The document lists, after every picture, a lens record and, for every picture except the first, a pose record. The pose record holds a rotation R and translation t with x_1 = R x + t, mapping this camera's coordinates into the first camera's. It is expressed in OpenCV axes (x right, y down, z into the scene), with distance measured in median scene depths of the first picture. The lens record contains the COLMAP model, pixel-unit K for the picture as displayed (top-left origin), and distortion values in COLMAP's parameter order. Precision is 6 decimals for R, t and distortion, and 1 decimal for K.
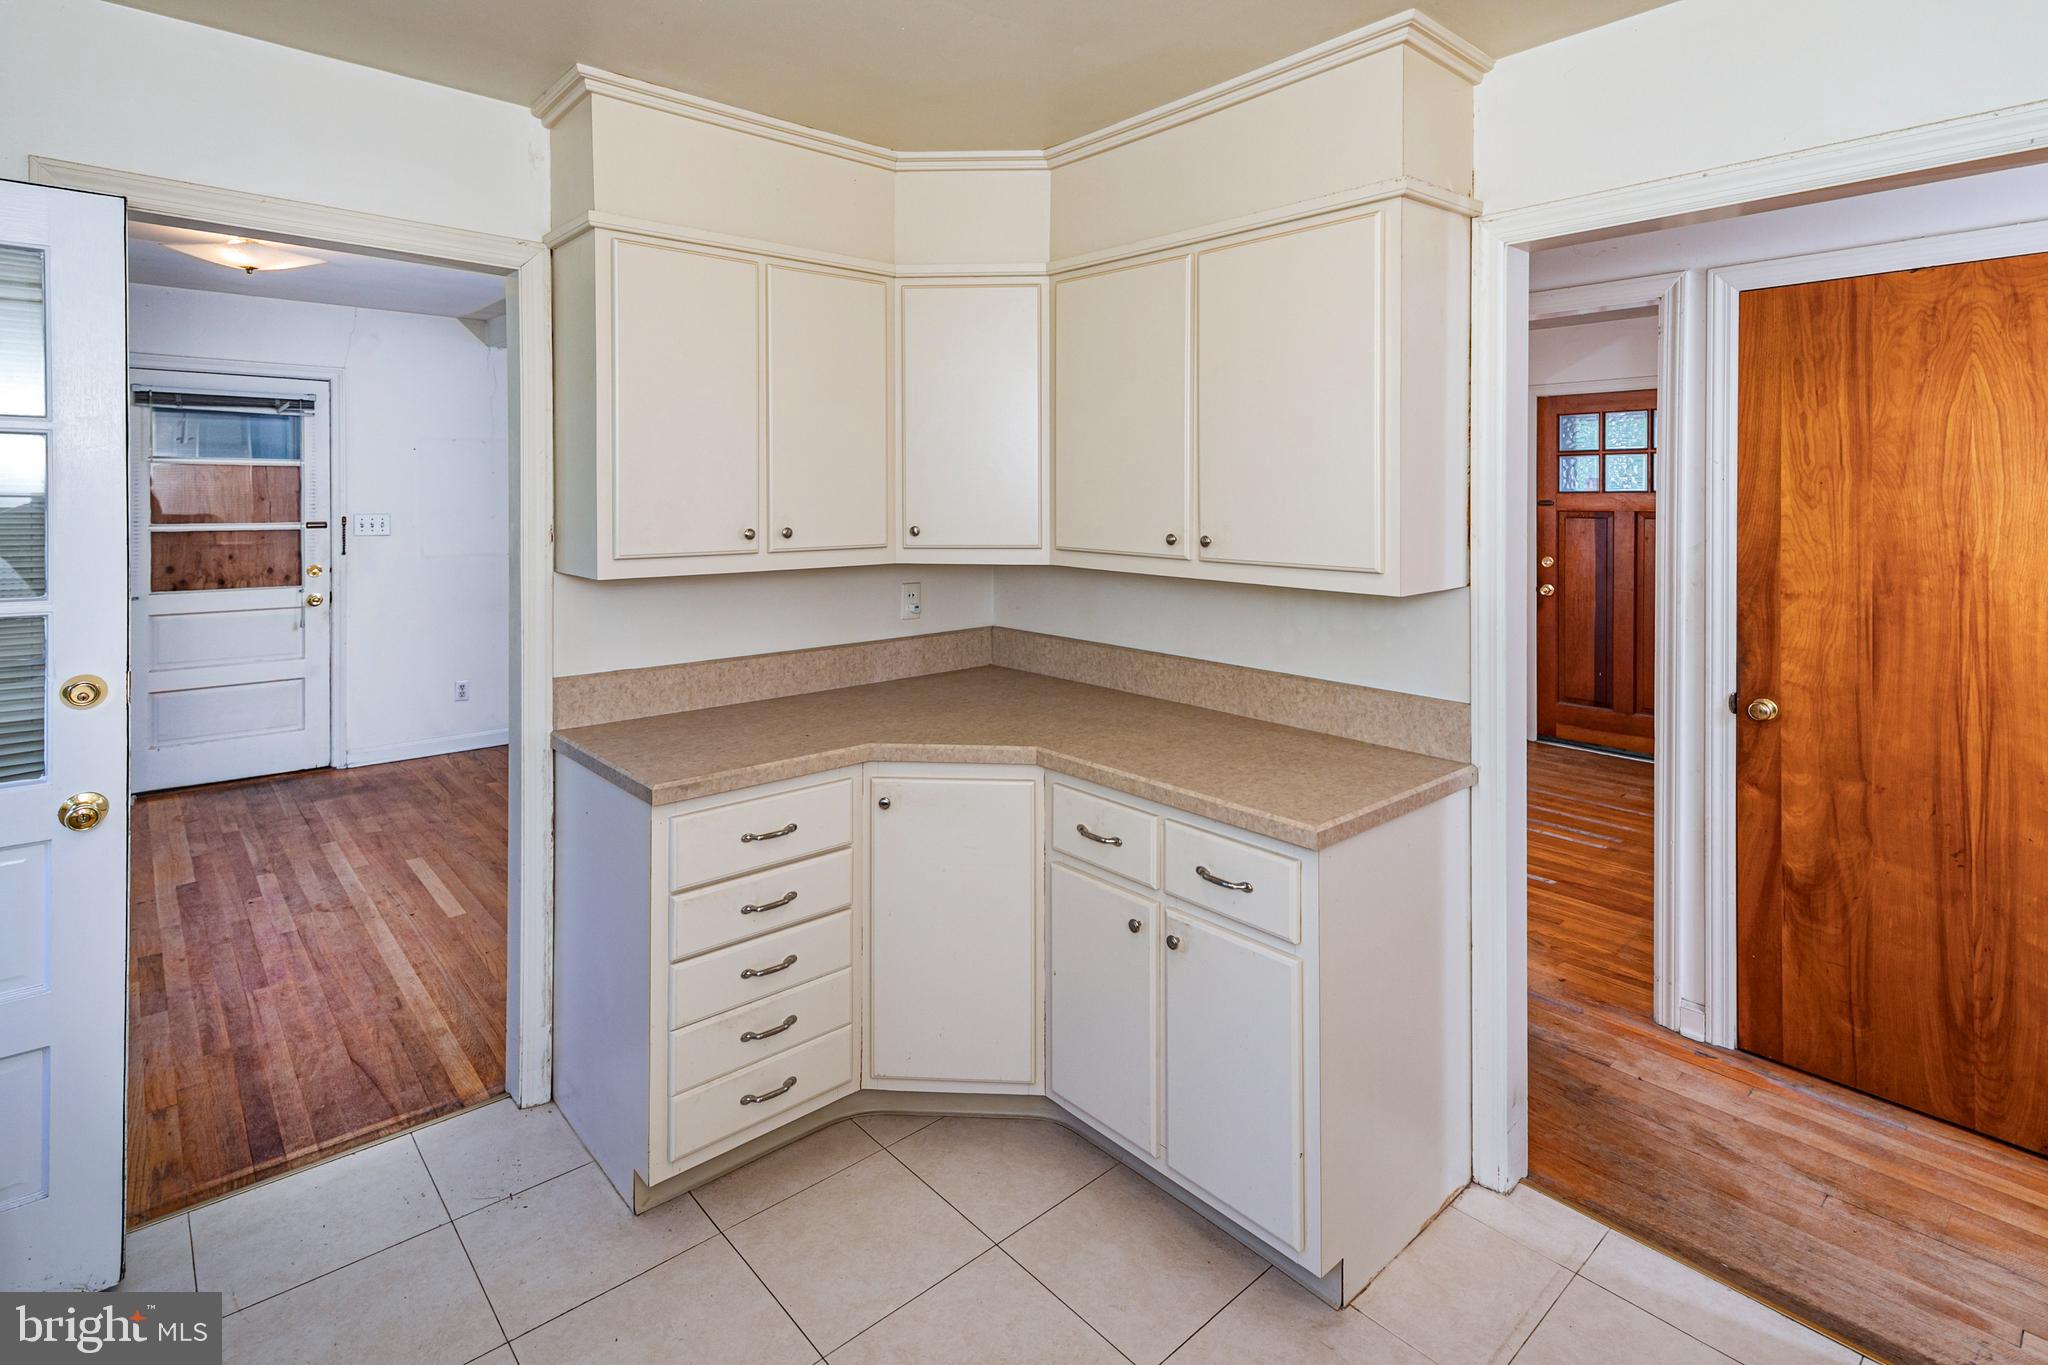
lens RADIAL K [[998.0, 0, 1029.5], [0, 998.0, 661.4], [0, 0, 1]] dist [0.005530, -0.000102]
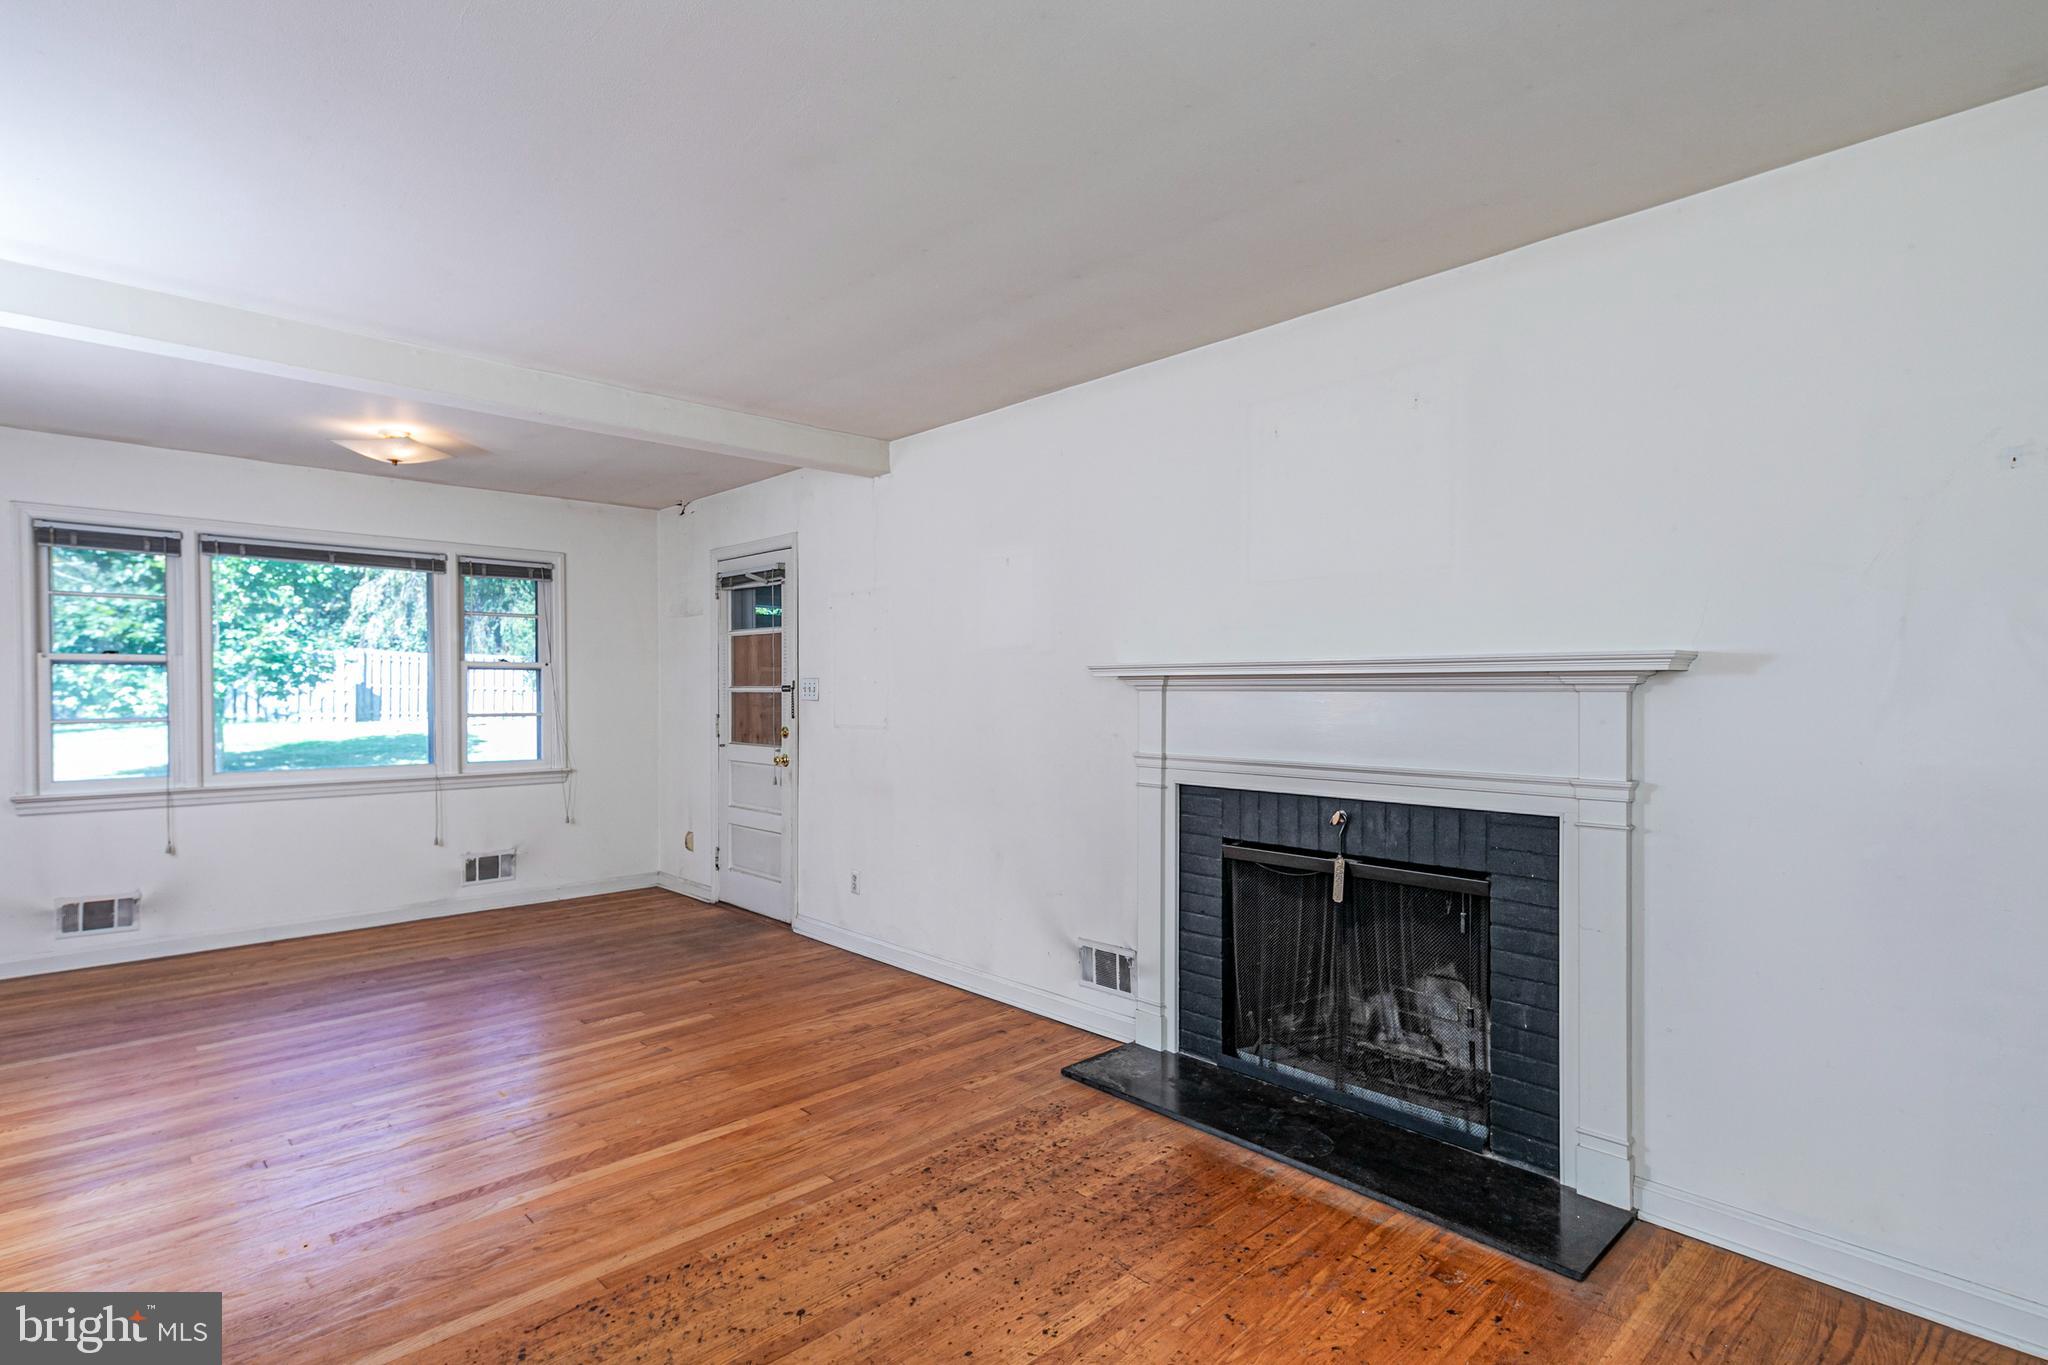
lens RADIAL K [[998.0, 0, 1028.6], [0, 998.0, 697.5], [0, 0, 1]] dist [0.005530, -0.000102]
pose [[0.041232, -0.012212, -0.999075, 0.286459], [-0.173304, 0.984681, -0.019188, -0.134344], [0.984005, 0.173935, 0.038484, 1.084915]]
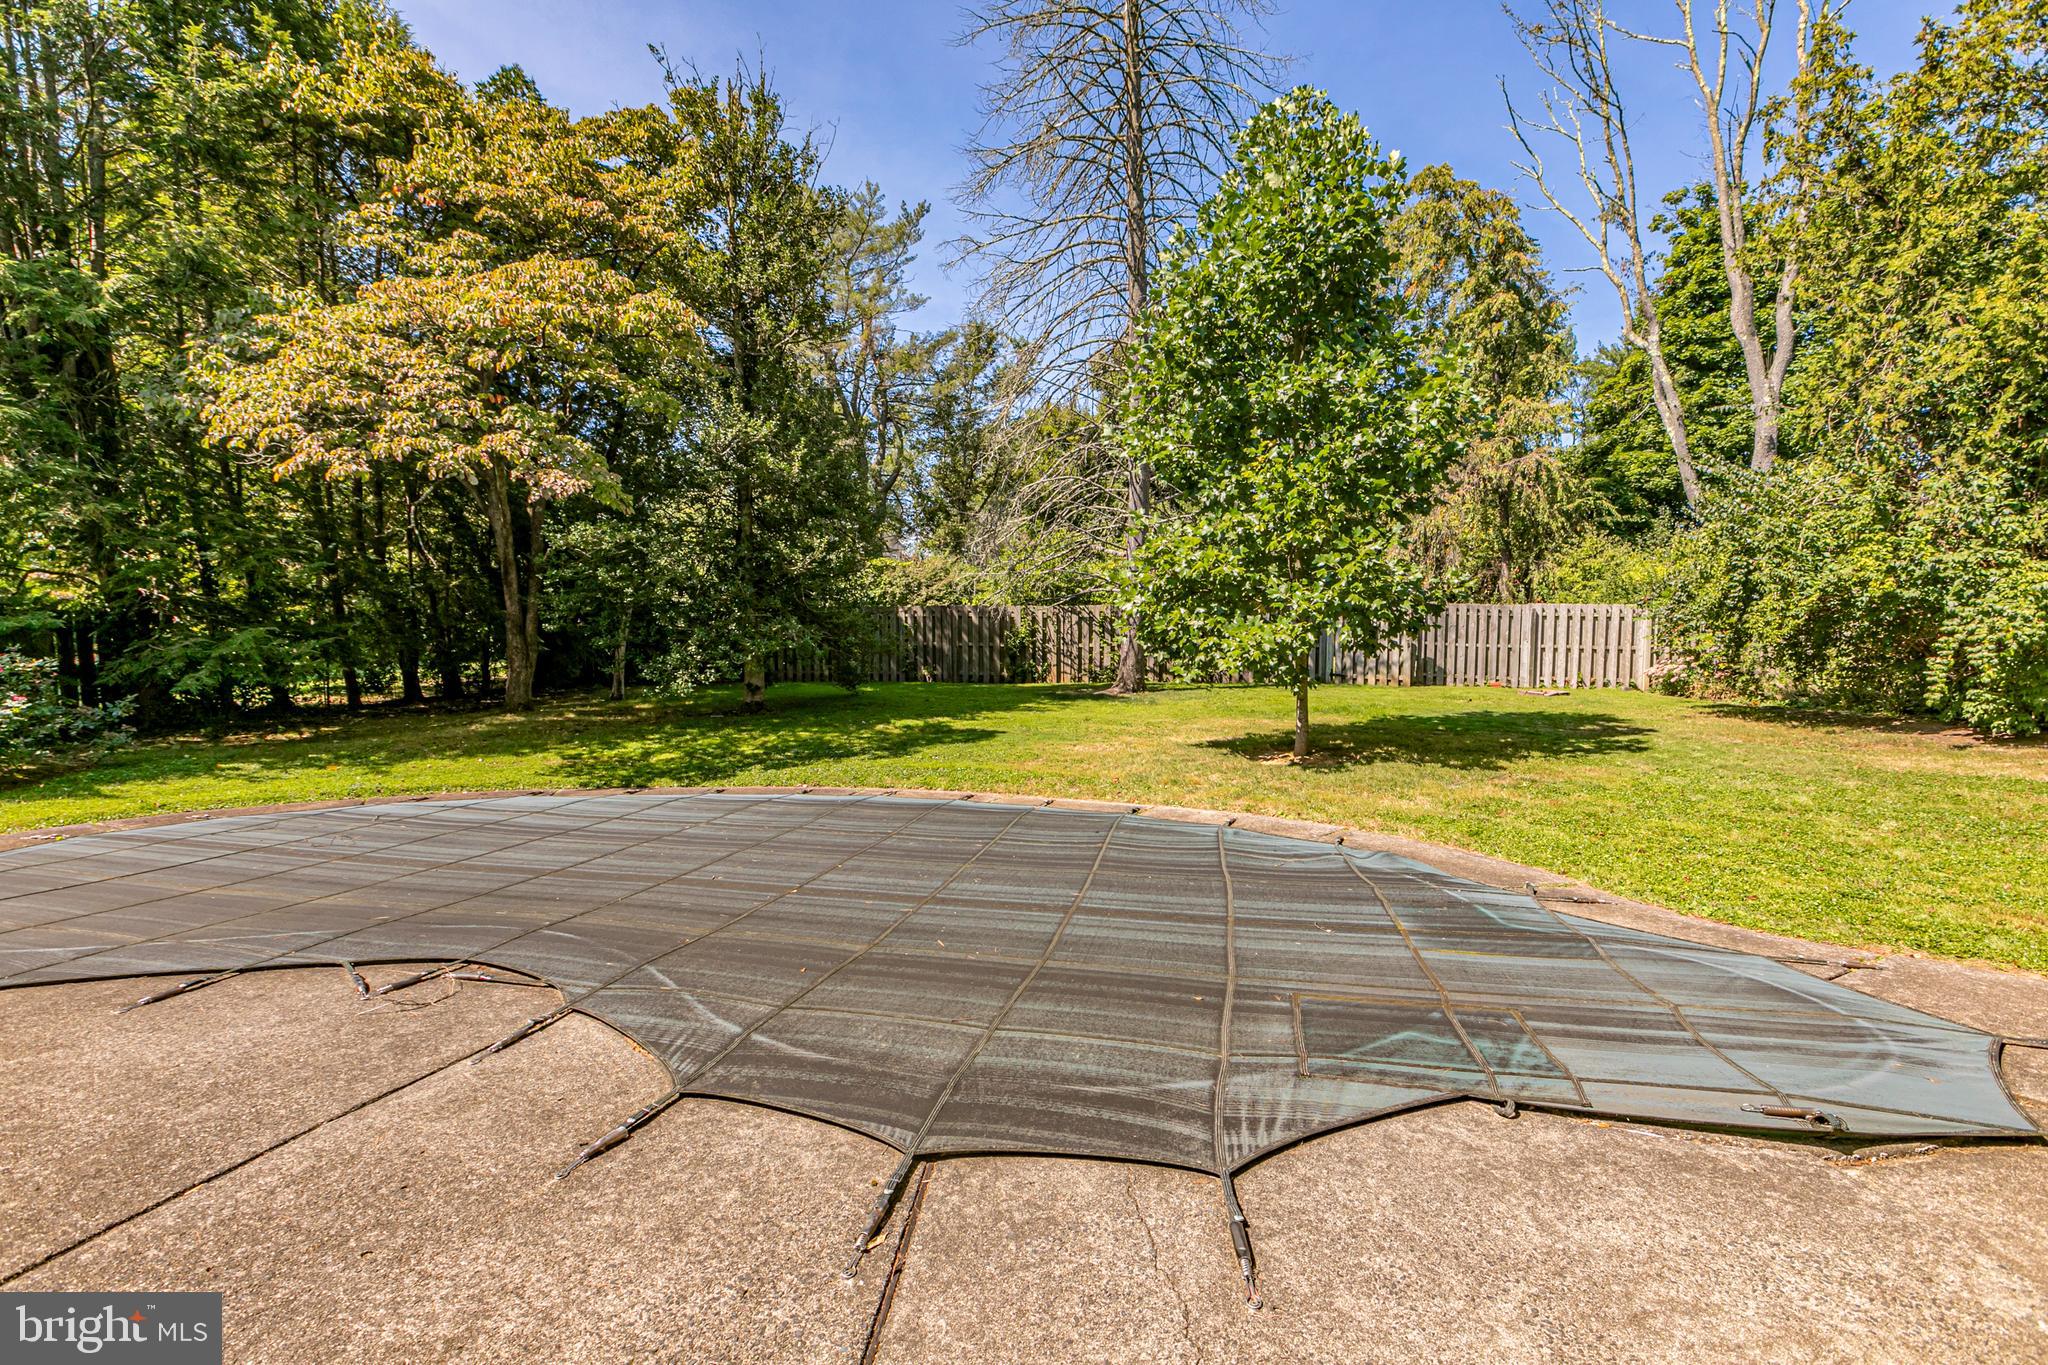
lens RADIAL K [[955.8, 0, 1021.2], [0, 955.8, 673.0], [0, 0, 1]] dist [0.000229, 0.000005]
pose [[-0.779224, -0.005000, -0.626725, -0.826109], [-0.120645, 0.982463, 0.142164, 0.028127], [0.615024, 0.186389, -0.766162, 0.192264]]
